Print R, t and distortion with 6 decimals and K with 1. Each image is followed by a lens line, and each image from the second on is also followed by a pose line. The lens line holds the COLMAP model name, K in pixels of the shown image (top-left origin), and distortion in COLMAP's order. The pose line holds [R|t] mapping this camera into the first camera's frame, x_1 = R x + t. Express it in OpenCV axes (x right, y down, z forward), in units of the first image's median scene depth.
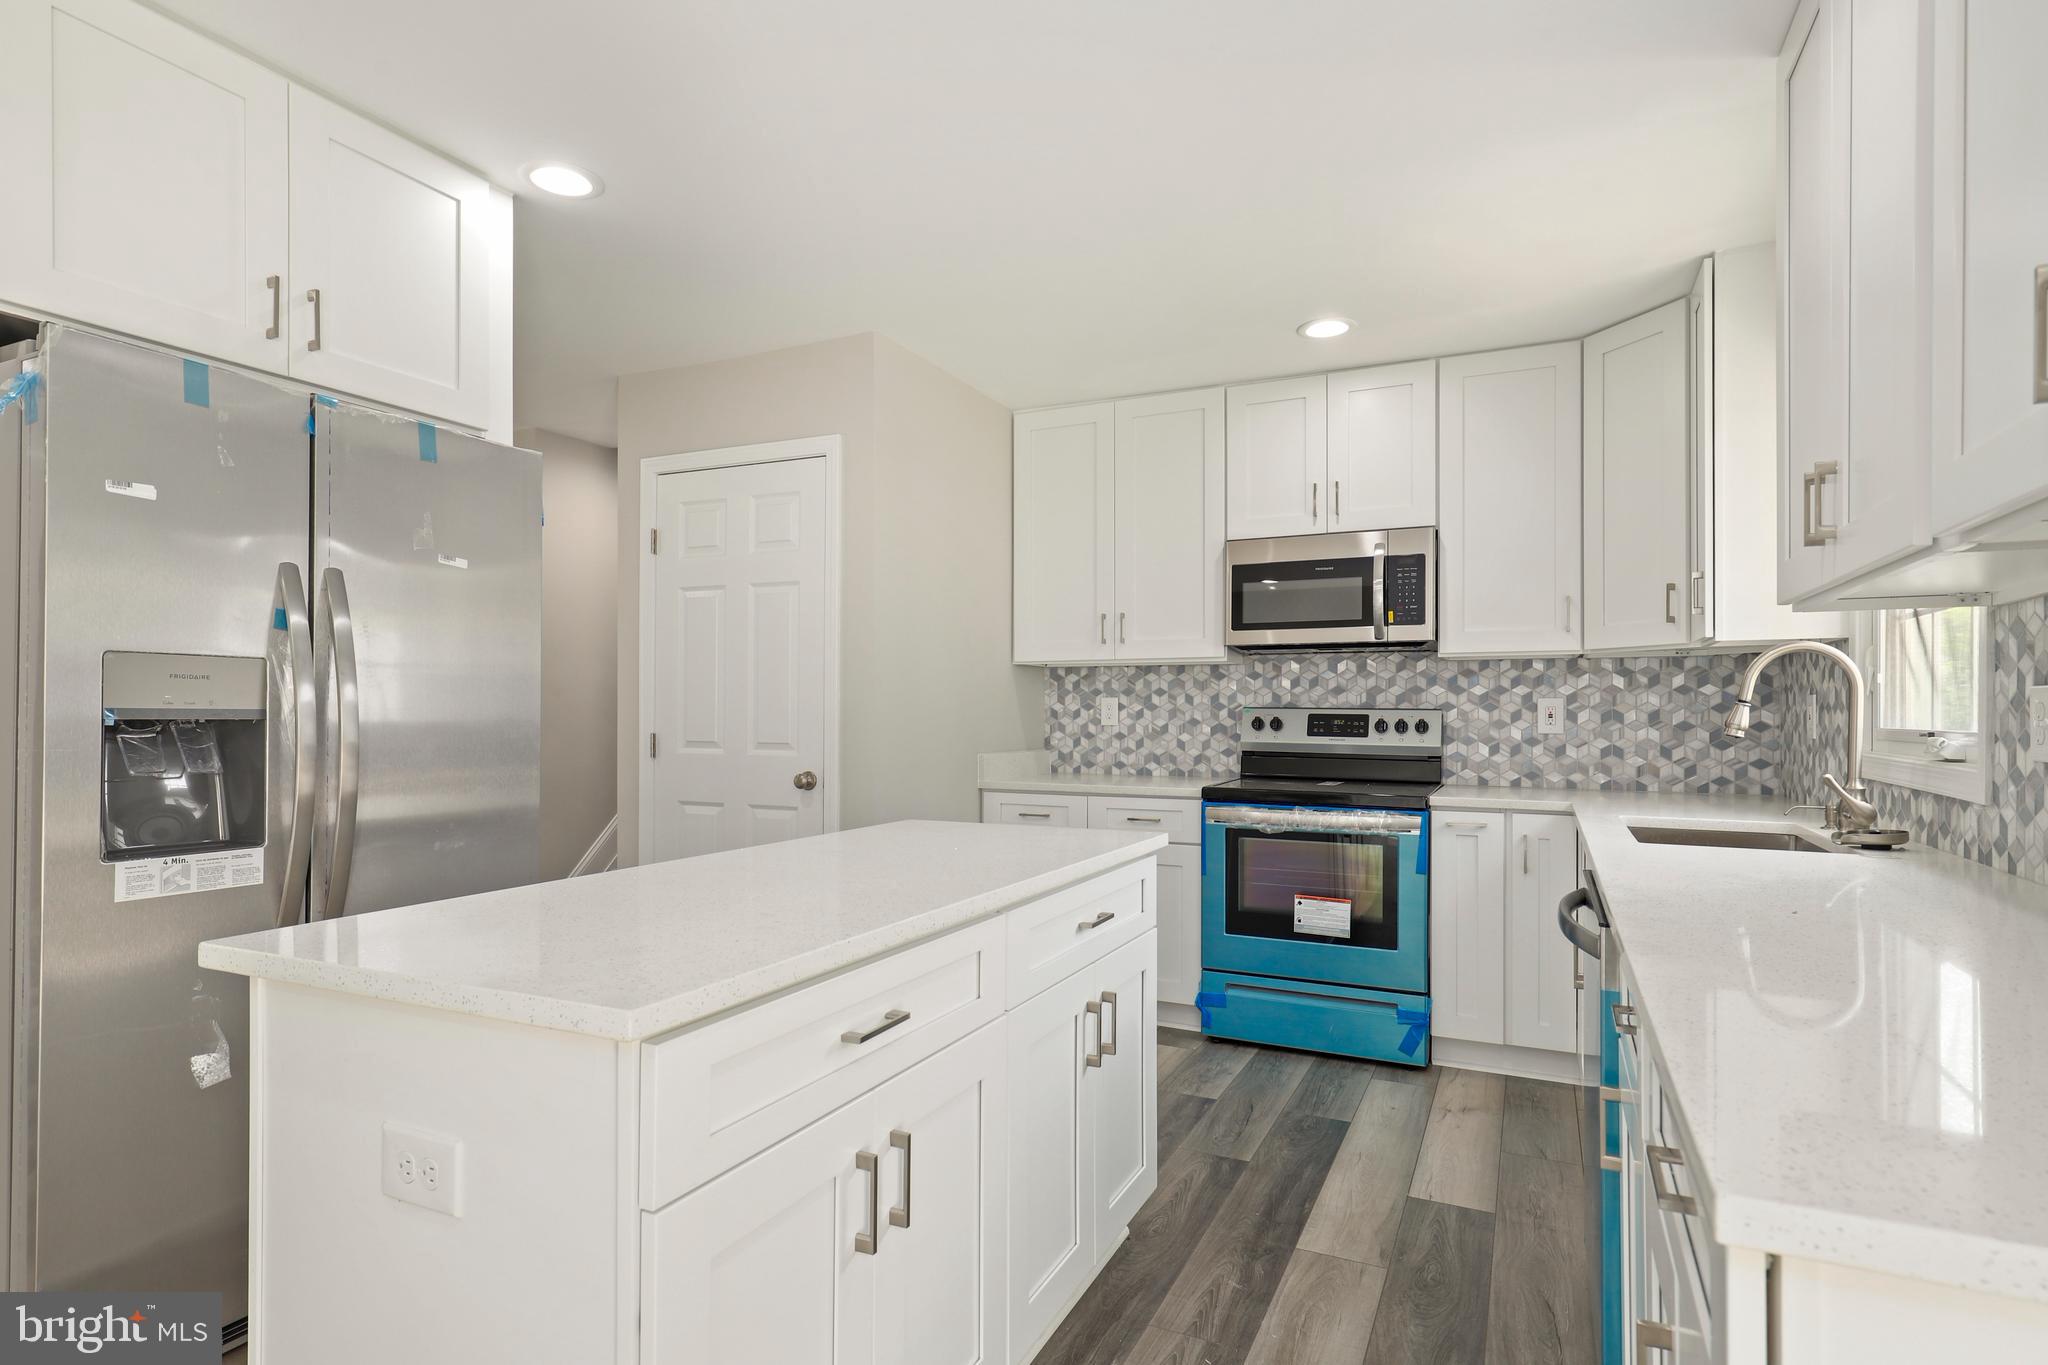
lens RADIAL K [[1063.2, 0, 1017.0], [0, 1063.2, 703.8], [0, 0, 1]] dist [0.000946, -0.000140]
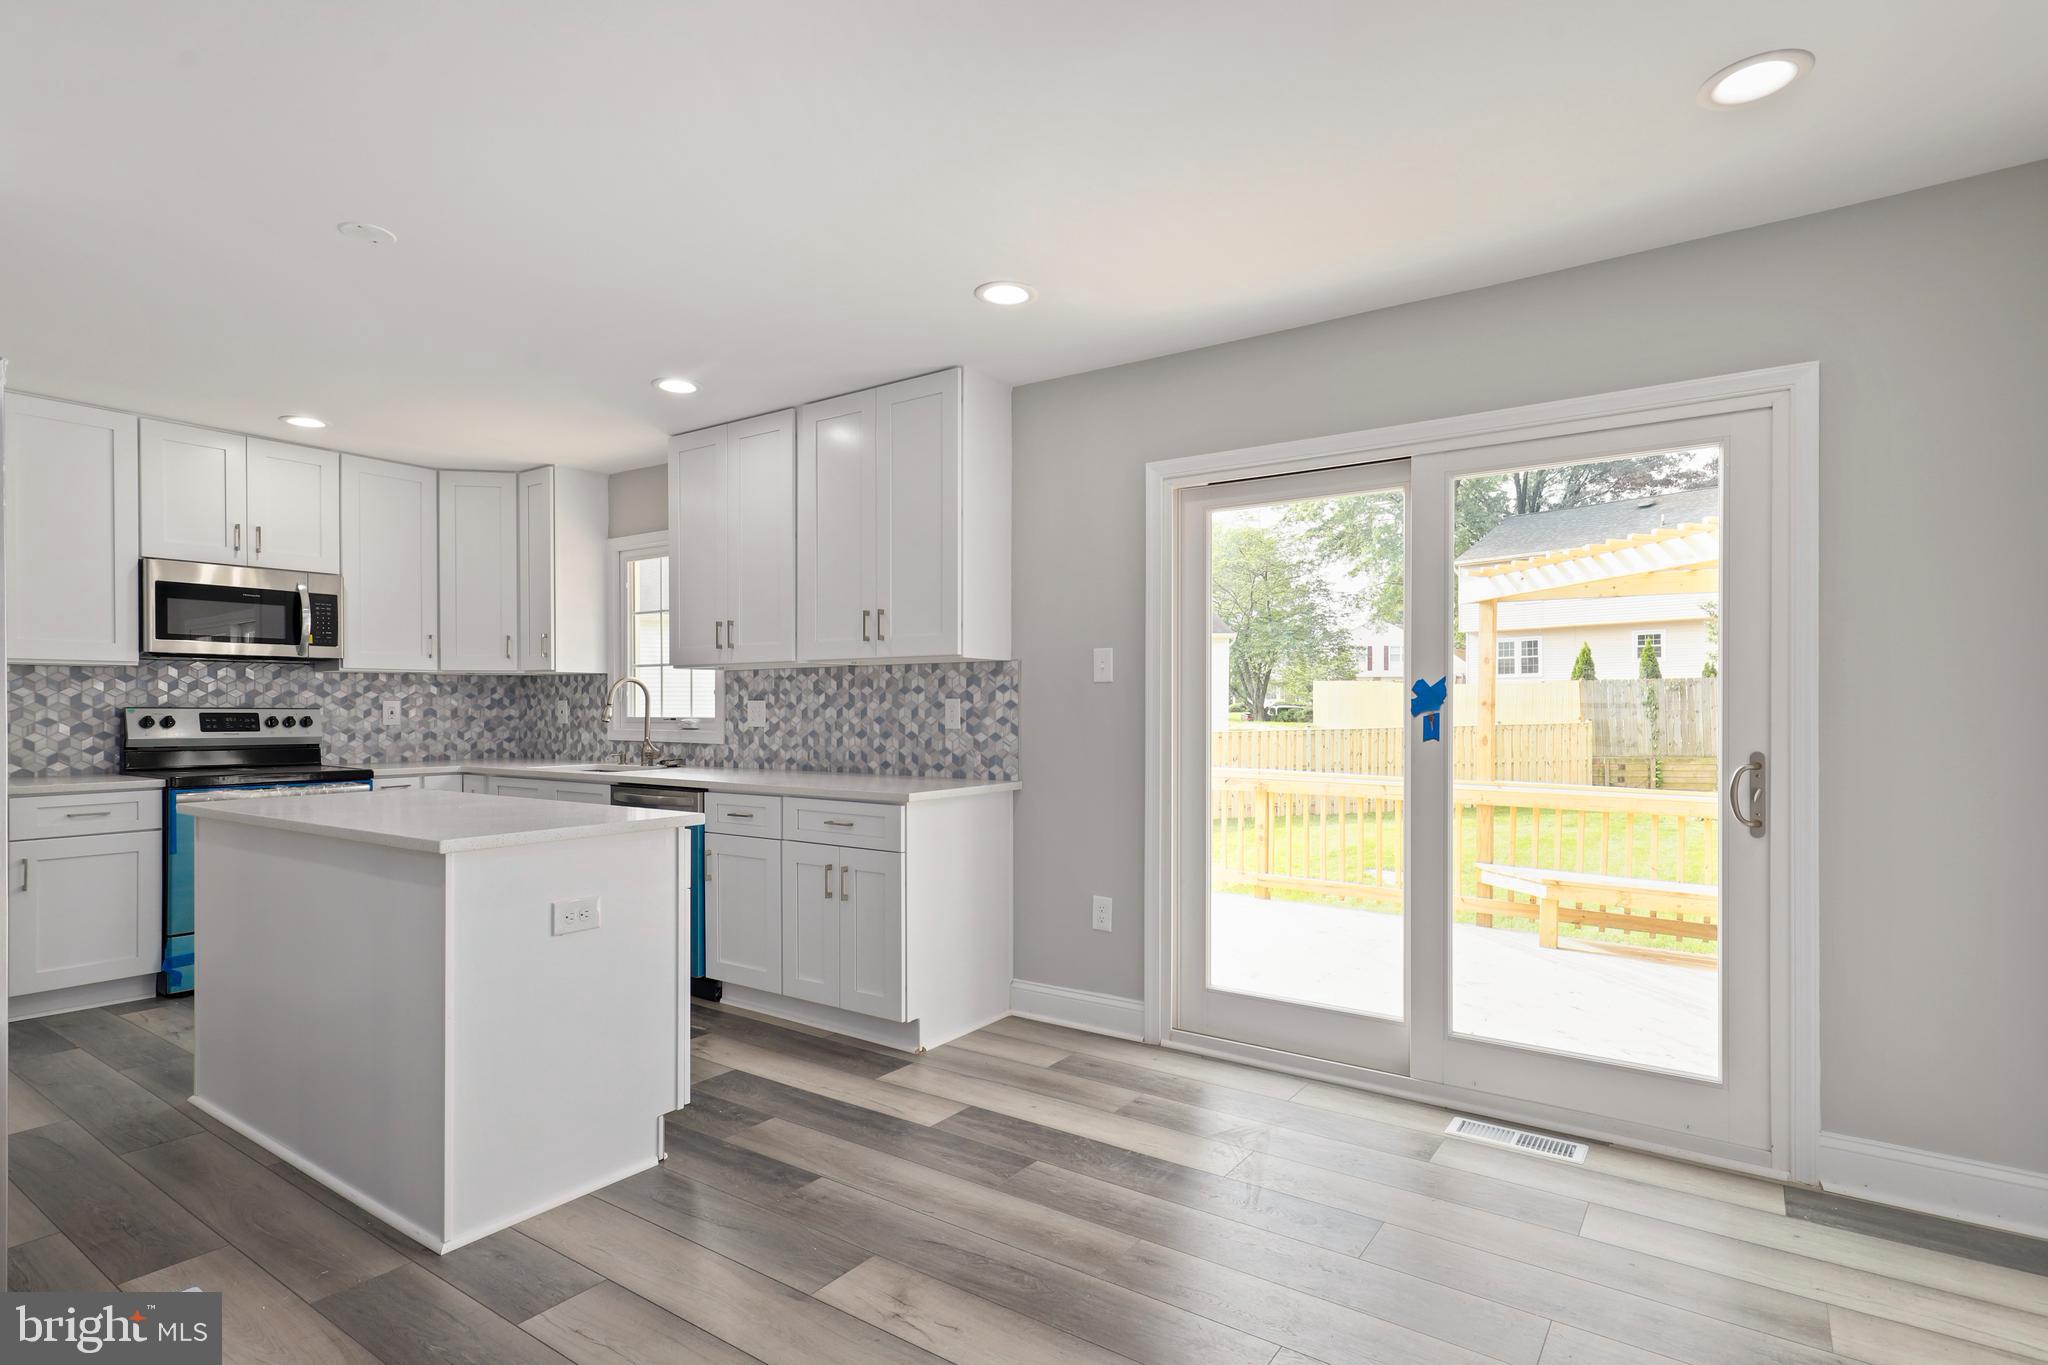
lens RADIAL K [[1022.9, 0, 1033.2], [0, 1022.9, 706.3], [0, 0, 1]] dist [0.001890, 0.001895]
pose [[0.152249, -0.002090, 0.988340, -0.741220], [-0.004738, 0.999985, 0.002844, -0.005617], [-0.988331, -0.005116, 0.152237, -0.081870]]
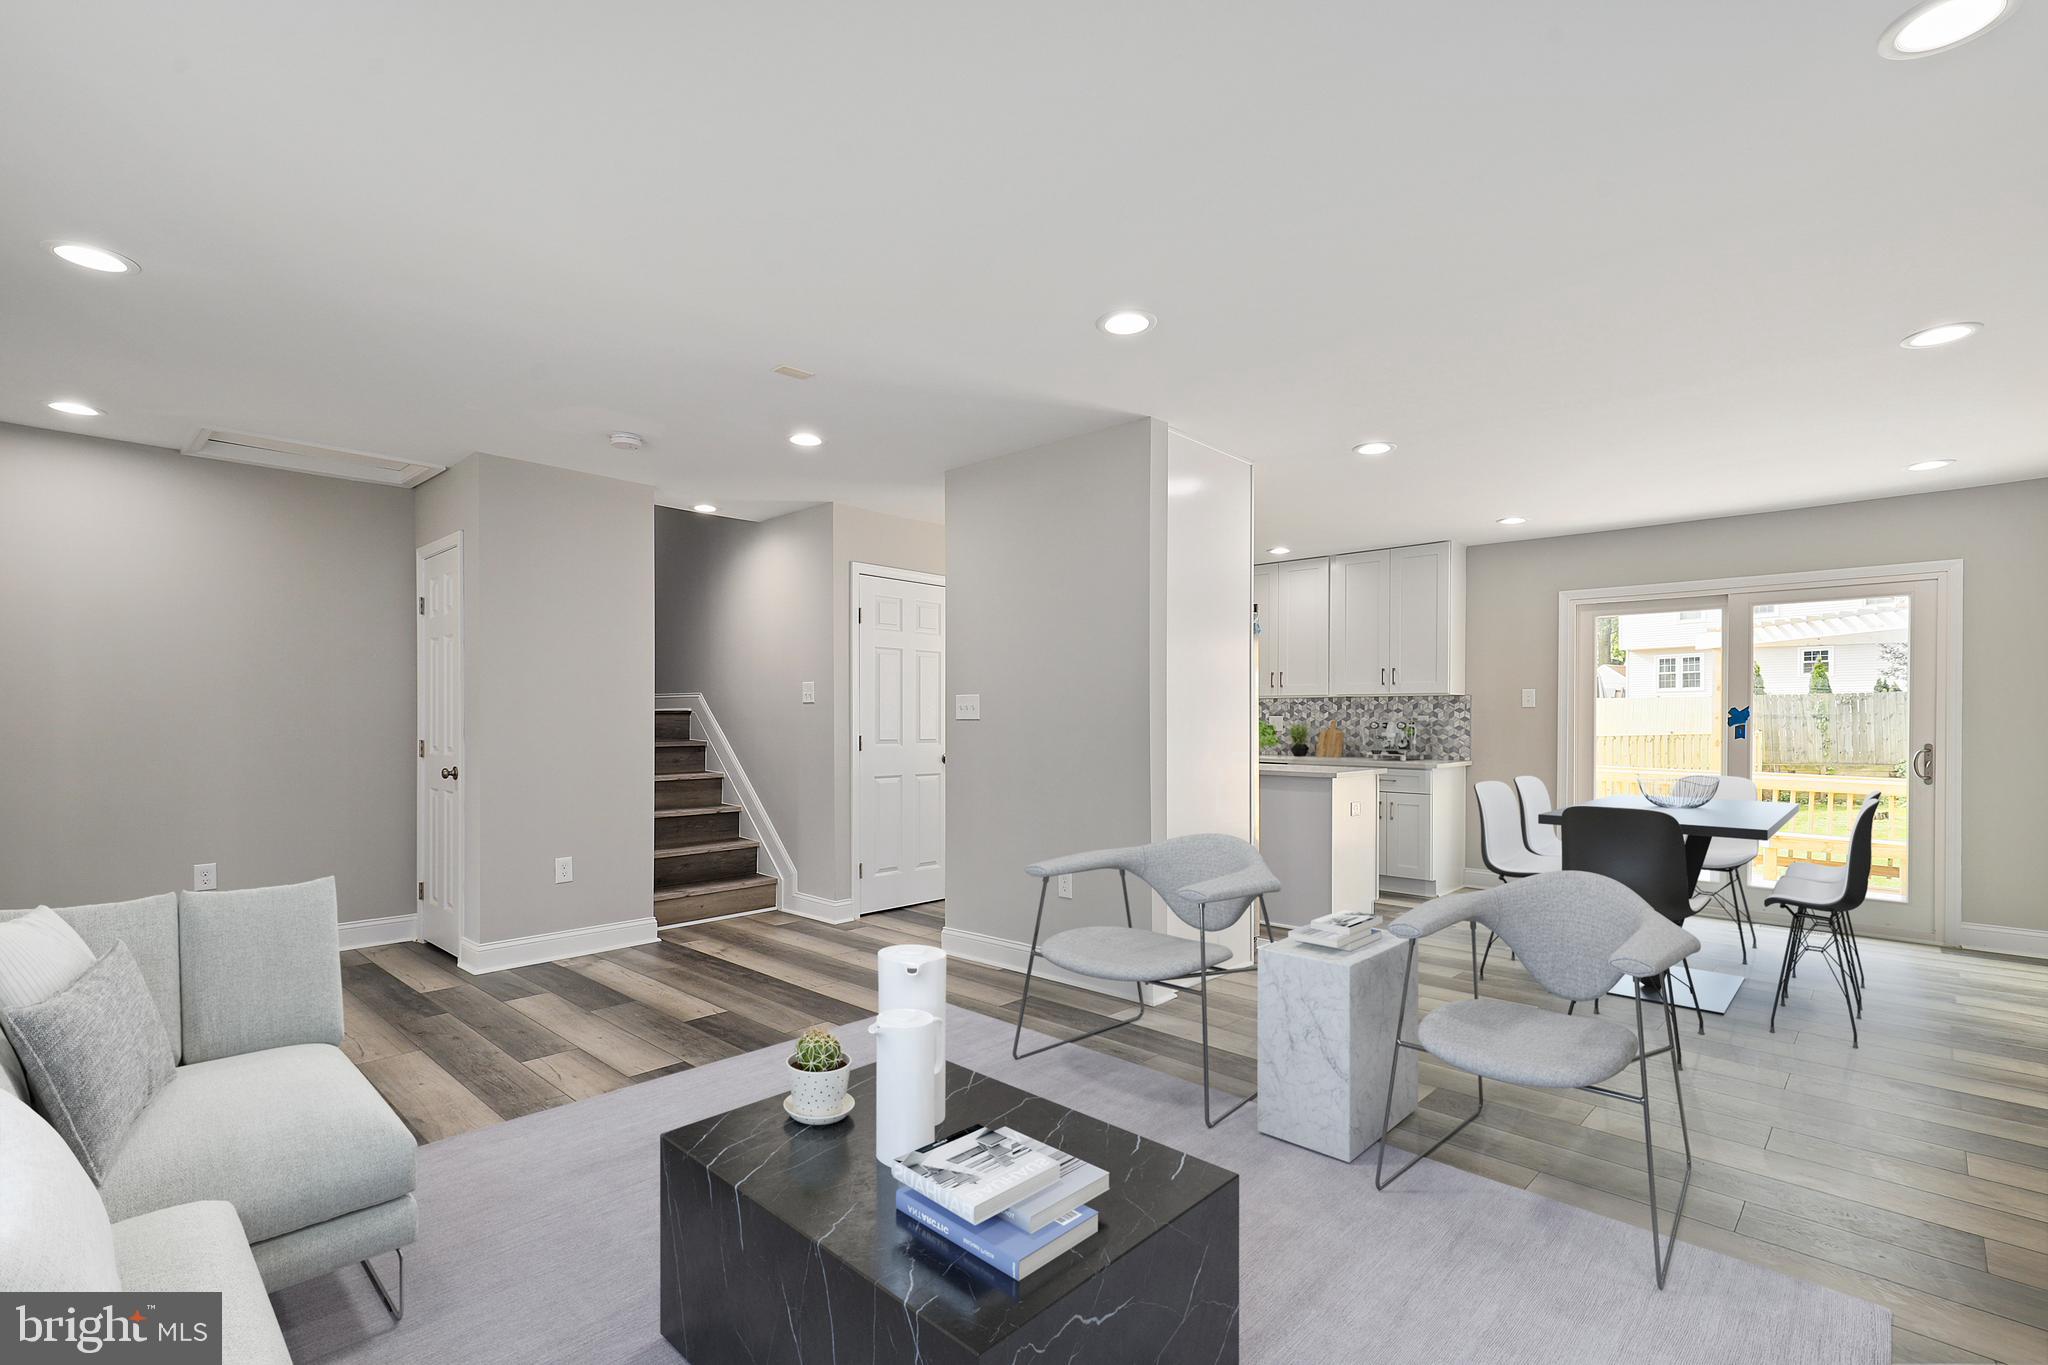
lens RADIAL K [[926.4, 0, 1023.6], [0, 926.4, 723.8], [0, 0, 1]] dist [0.001010, -0.000021]
pose [[0.307394, -0.009477, 0.951535, -1.590484], [-0.005919, 0.999912, 0.011871, -0.010831], [-0.951564, -0.009281, 0.307311, 0.338289]]
